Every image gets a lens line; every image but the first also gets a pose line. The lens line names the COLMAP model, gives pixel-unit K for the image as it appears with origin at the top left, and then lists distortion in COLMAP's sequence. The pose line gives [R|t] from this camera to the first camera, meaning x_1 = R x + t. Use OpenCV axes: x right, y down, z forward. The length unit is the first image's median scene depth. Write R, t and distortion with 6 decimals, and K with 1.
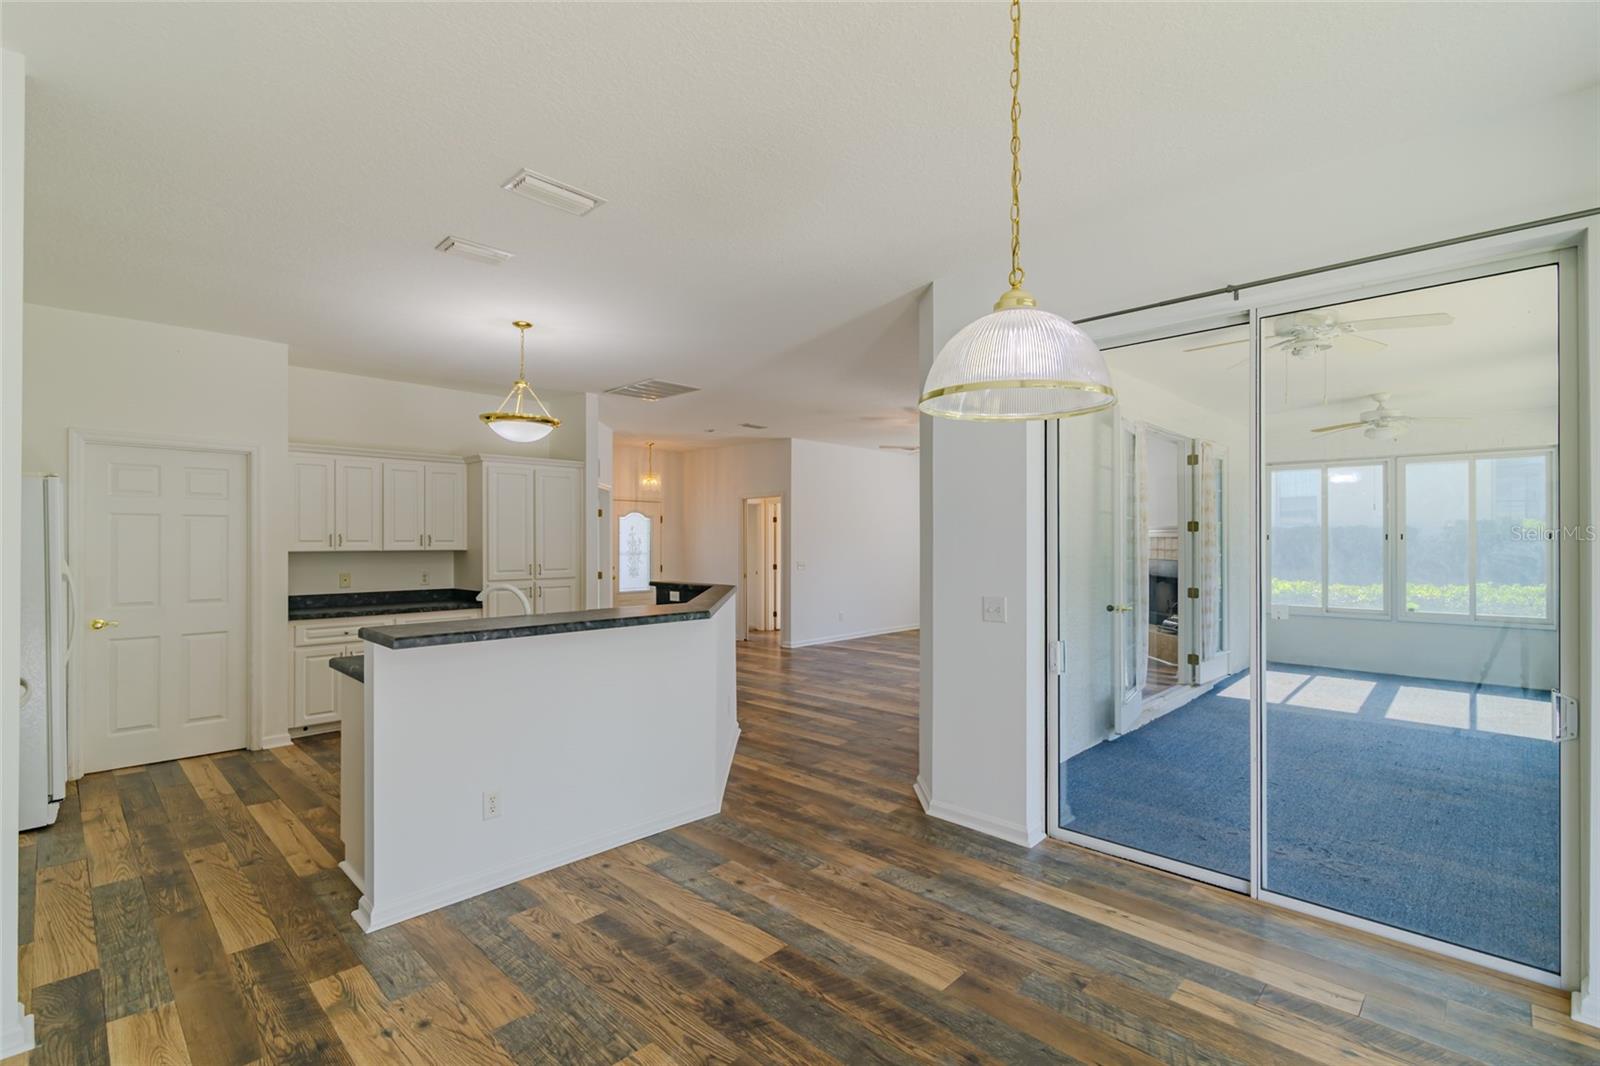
lens RADIAL K [[730.6, 0, 800.7], [0, 730.6, 537.3], [0, 0, 1]] dist [-0.002257, 0.000697]
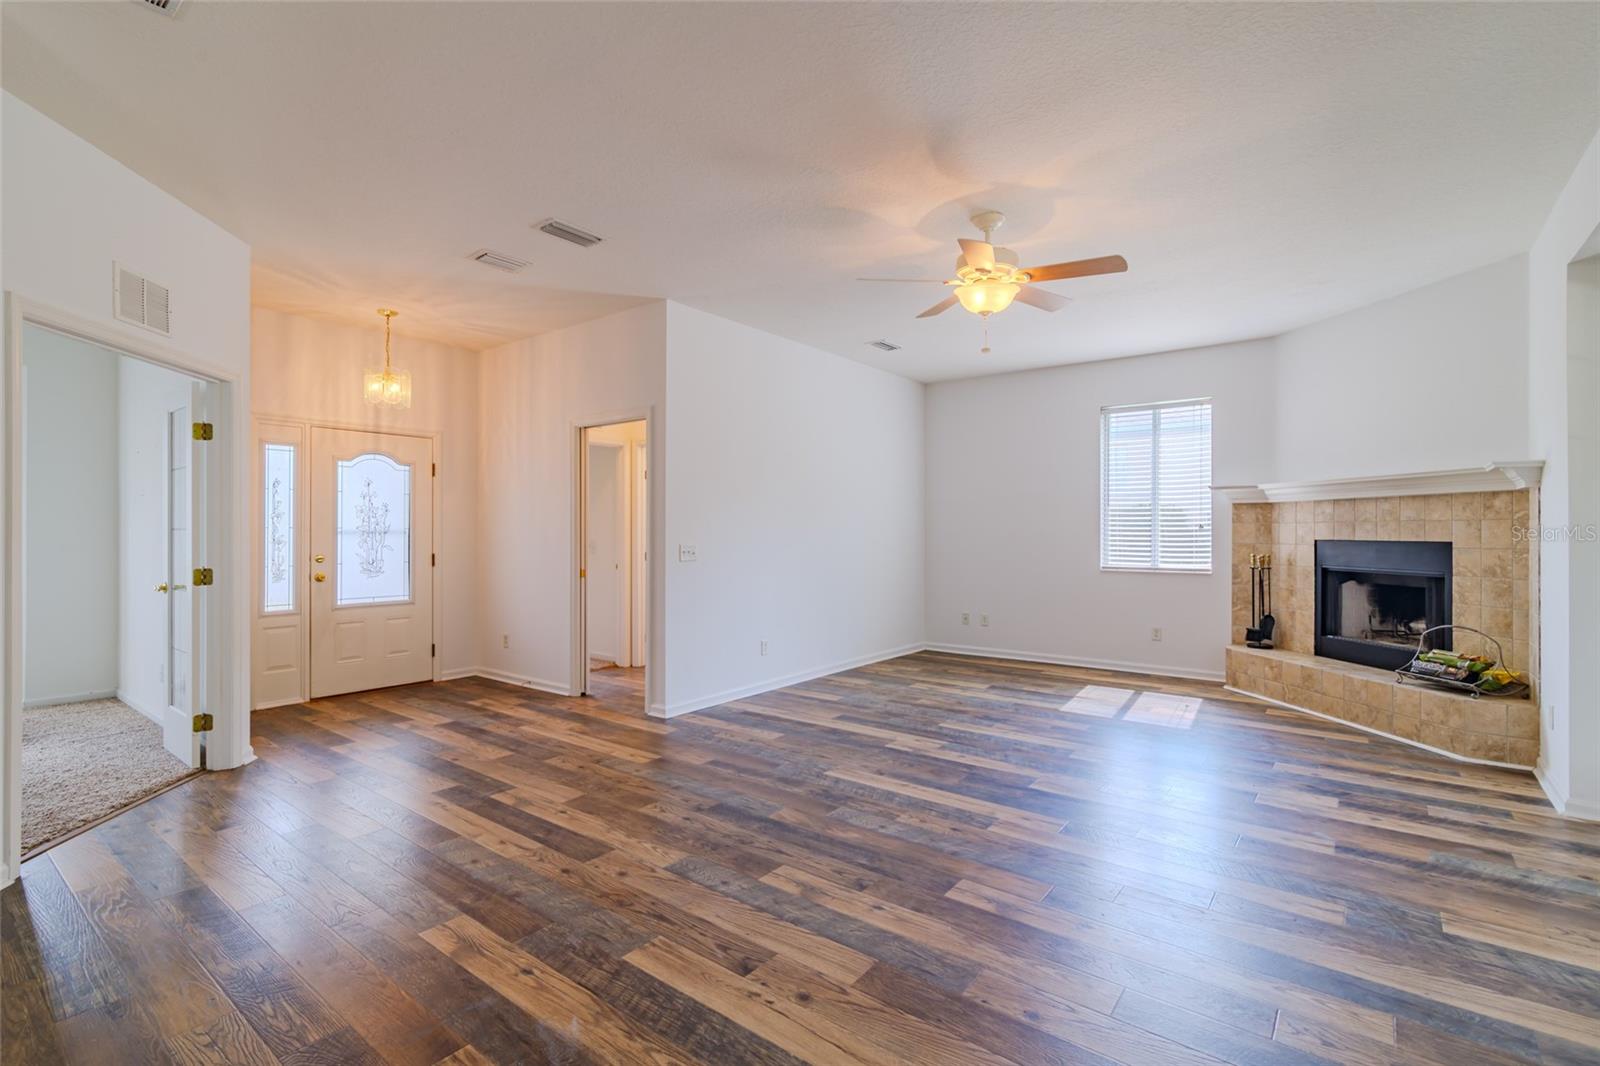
lens RADIAL K [[730.6, 0, 782.8], [0, 730.6, 530.0], [0, 0, 1]] dist [-0.002257, 0.000697]
pose [[0.995694, 0.001485, 0.092689, 0.033482], [-0.001794, 0.999993, 0.003255, 0.033947], [-0.092683, -0.003407, 0.995690, 0.807190]]
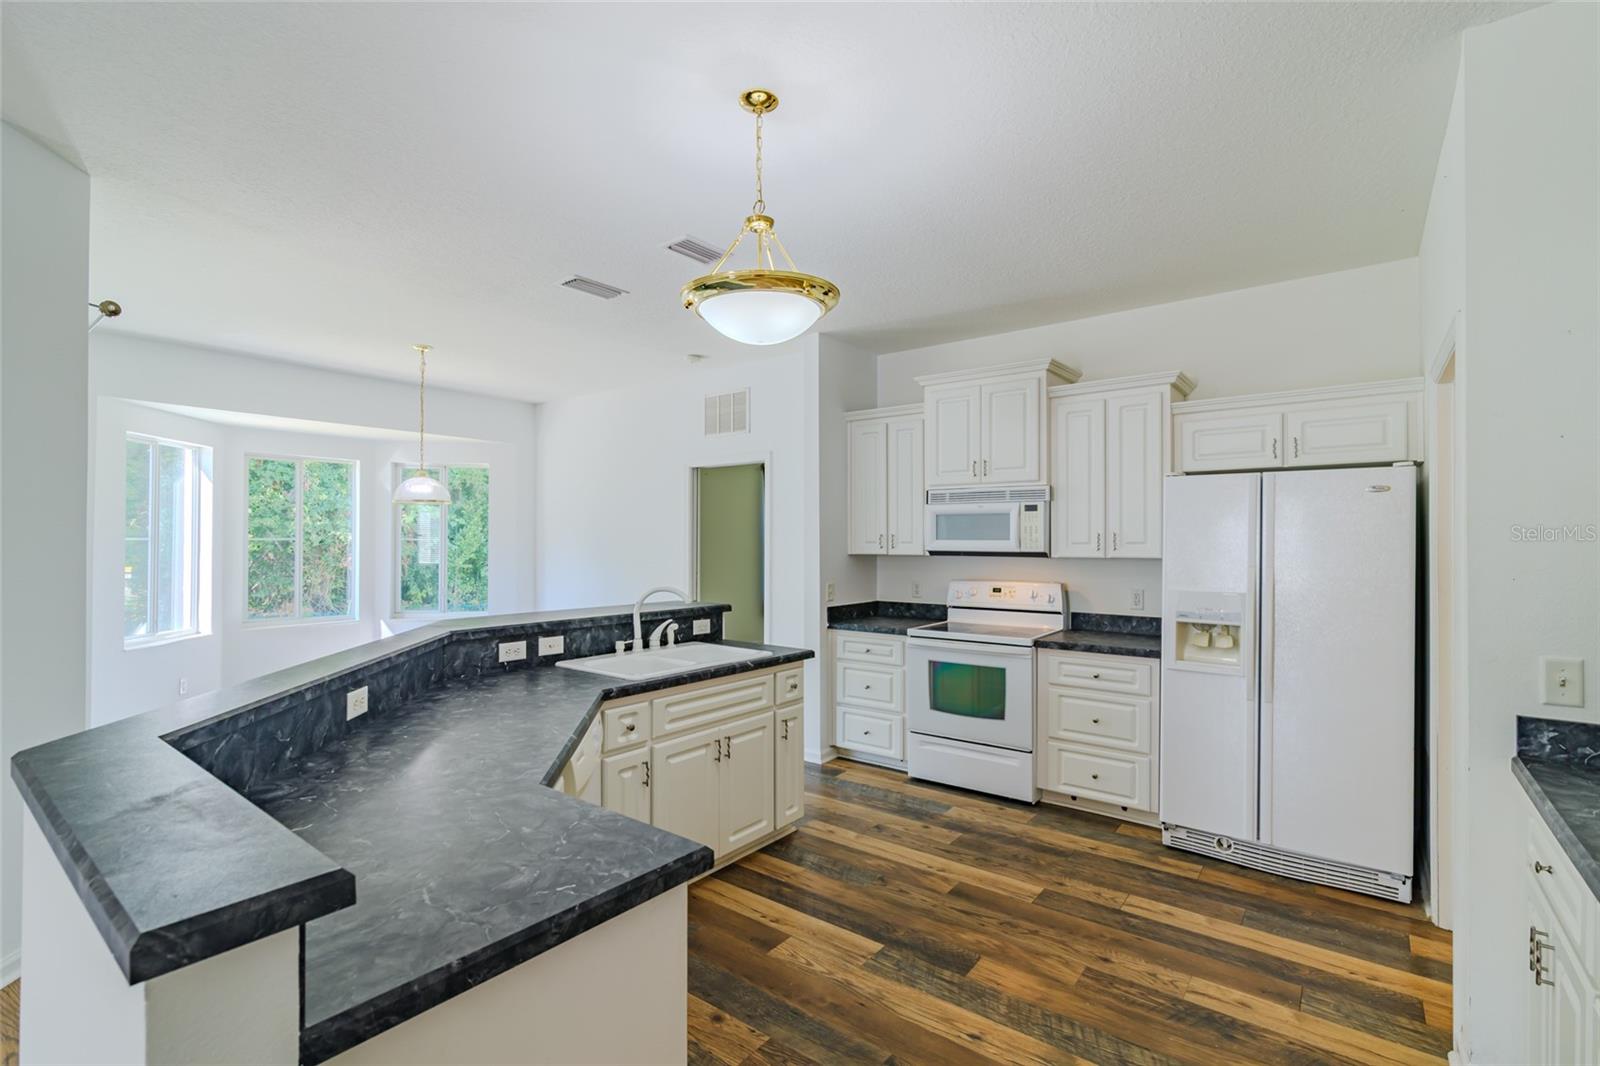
lens RADIAL K [[730.6, 0, 794.9], [0, 730.6, 537.0], [0, 0, 1]] dist [-0.002257, 0.000697]
pose [[-0.995185, -0.003972, -0.097938, -0.282968], [-0.002985, 0.999943, -0.010219, 0.004613], [0.097973, -0.009878, -0.995140, 1.170019]]
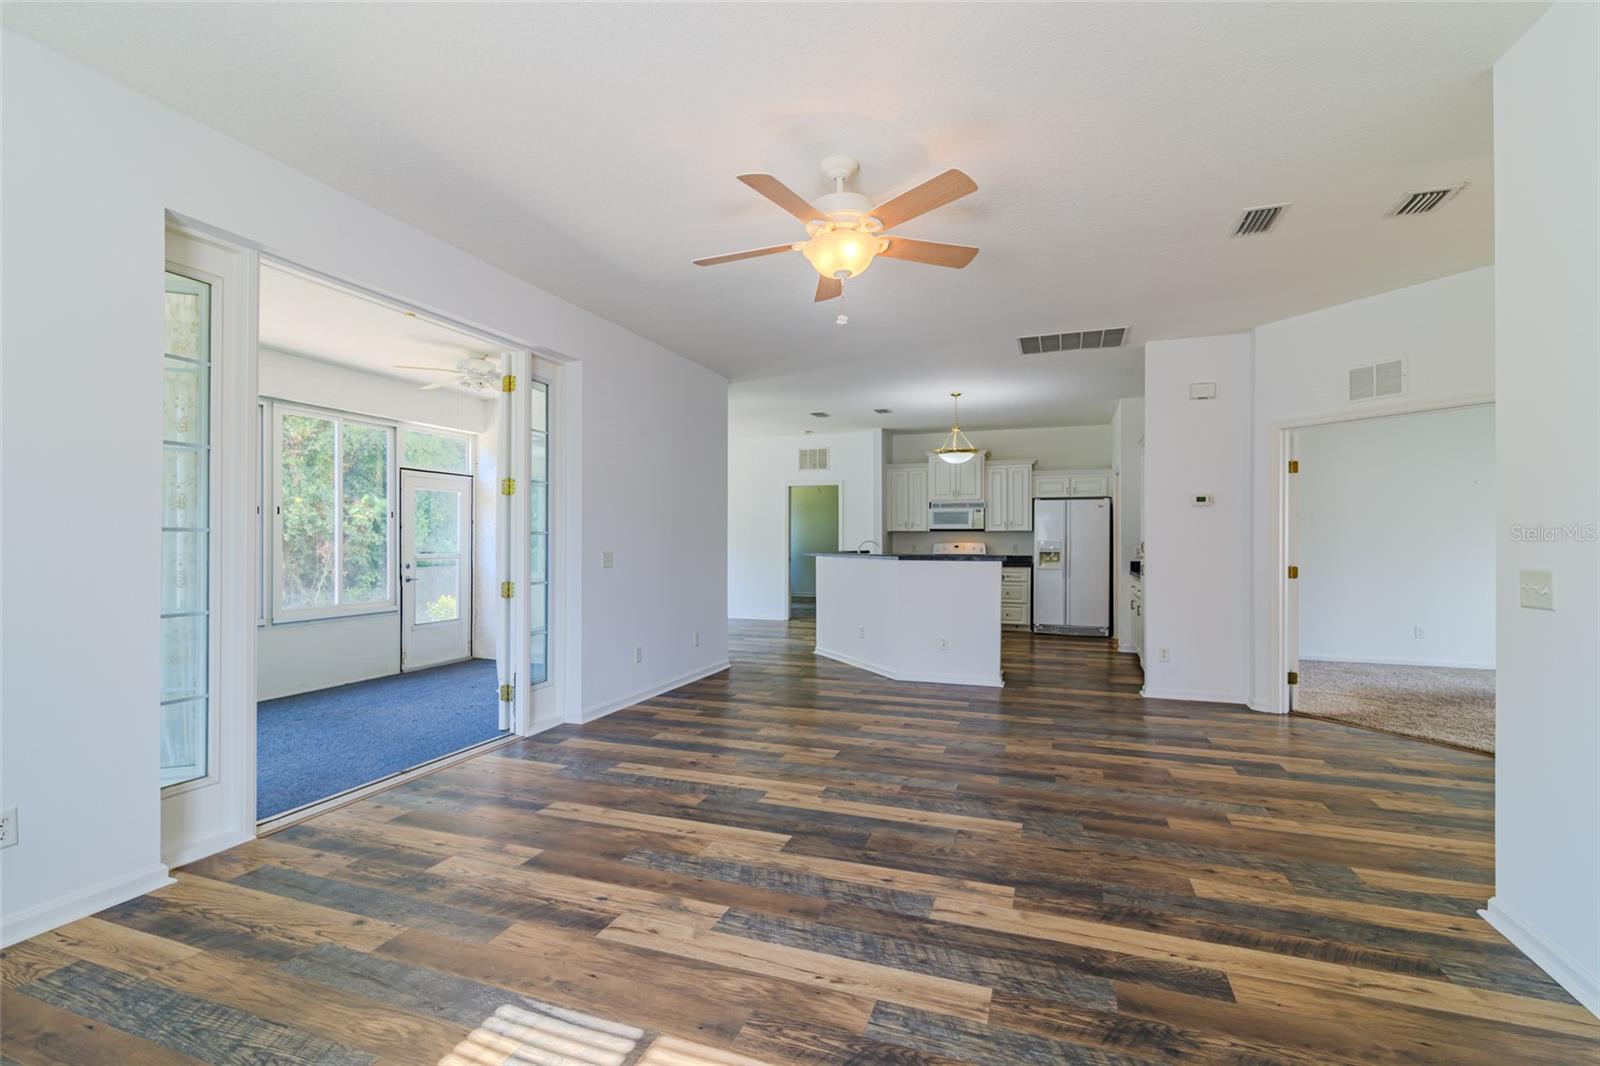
lens RADIAL K [[730.6, 0, 802.6], [0, 730.6, 536.8], [0, 0, 1]] dist [-0.002257, 0.000697]
pose [[-0.909752, -0.002130, -0.415146, 0.506192], [-0.000005, 0.999987, -0.005120, 0.038483], [0.415151, -0.004656, -0.909740, 1.875700]]
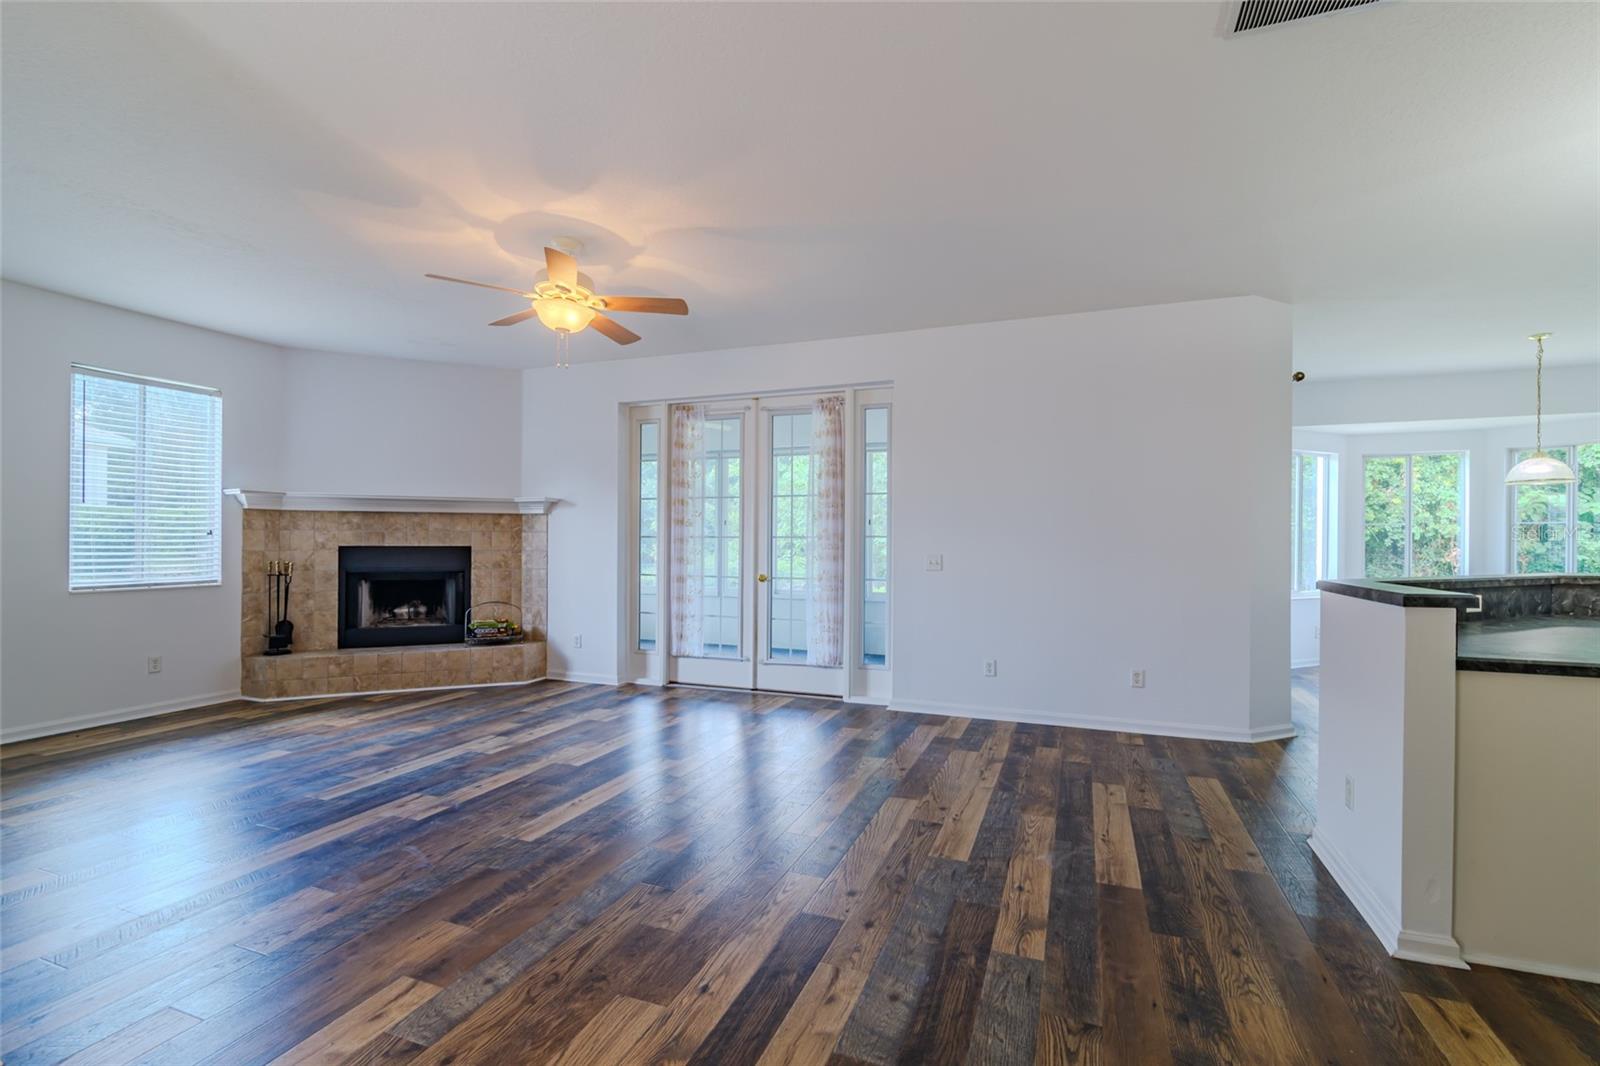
lens RADIAL K [[730.6, 0, 793.8], [0, 730.6, 543.3], [0, 0, 1]] dist [-0.002257, 0.000697]
pose [[-0.378797, -0.003372, 0.925474, -0.417441], [-0.007867, 0.999969, 0.000424, 0.038788], [-0.925446, -0.007121, -0.378811, 1.469380]]
